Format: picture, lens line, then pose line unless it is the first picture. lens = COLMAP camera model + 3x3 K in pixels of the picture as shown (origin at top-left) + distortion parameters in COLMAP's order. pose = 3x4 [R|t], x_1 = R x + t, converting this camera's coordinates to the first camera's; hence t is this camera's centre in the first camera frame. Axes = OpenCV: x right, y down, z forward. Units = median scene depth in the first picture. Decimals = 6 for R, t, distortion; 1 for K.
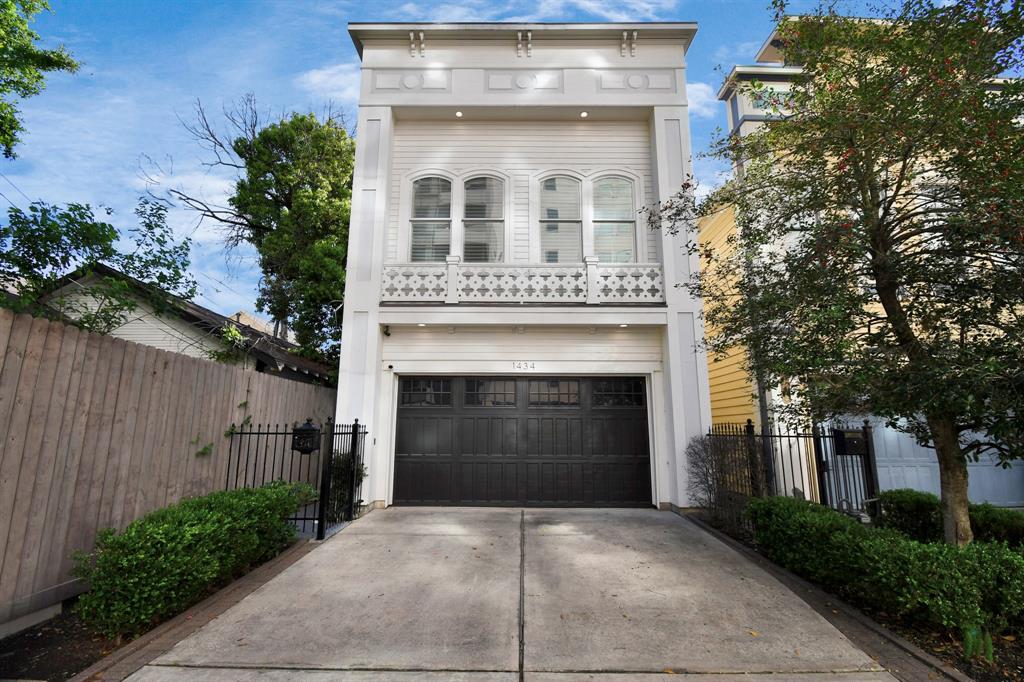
lens RADIAL K [[463.1, 0, 514.3], [0, 463.1, 345.1], [0, 0, 1]] dist [0.027733, -0.031791]
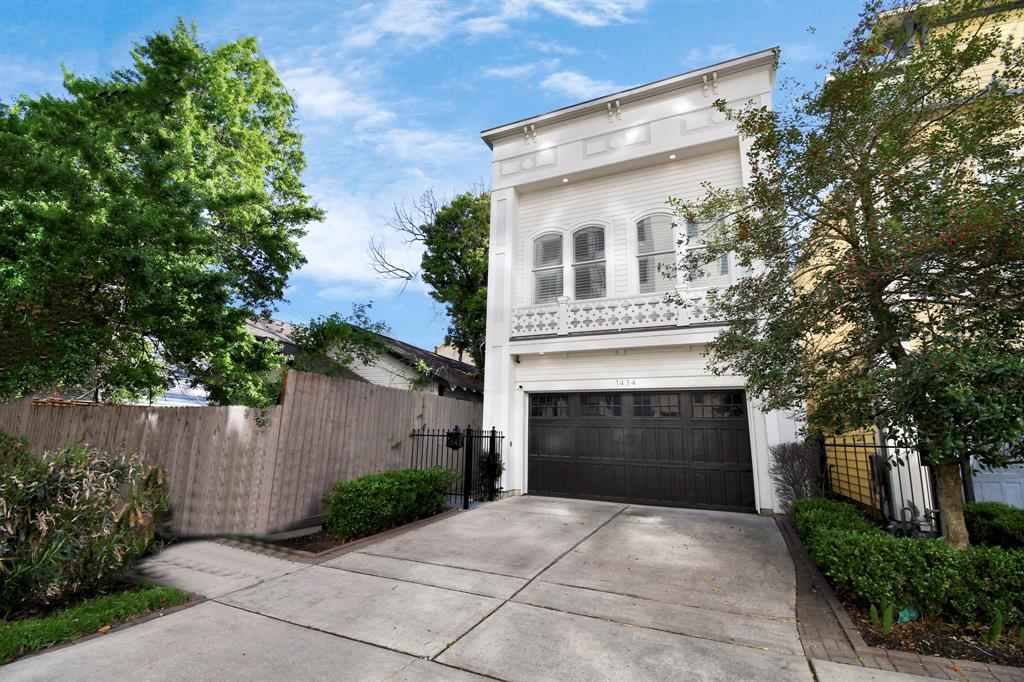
lens RADIAL K [[463.1, 0, 514.3], [0, 463.1, 345.1], [0, 0, 1]] dist [0.027733, -0.031791]
pose [[0.912374, -0.064141, -0.404301, 0.270921], [0.054694, 0.997894, -0.034887, -0.027718], [0.405687, 0.009718, 0.913960, -0.213007]]
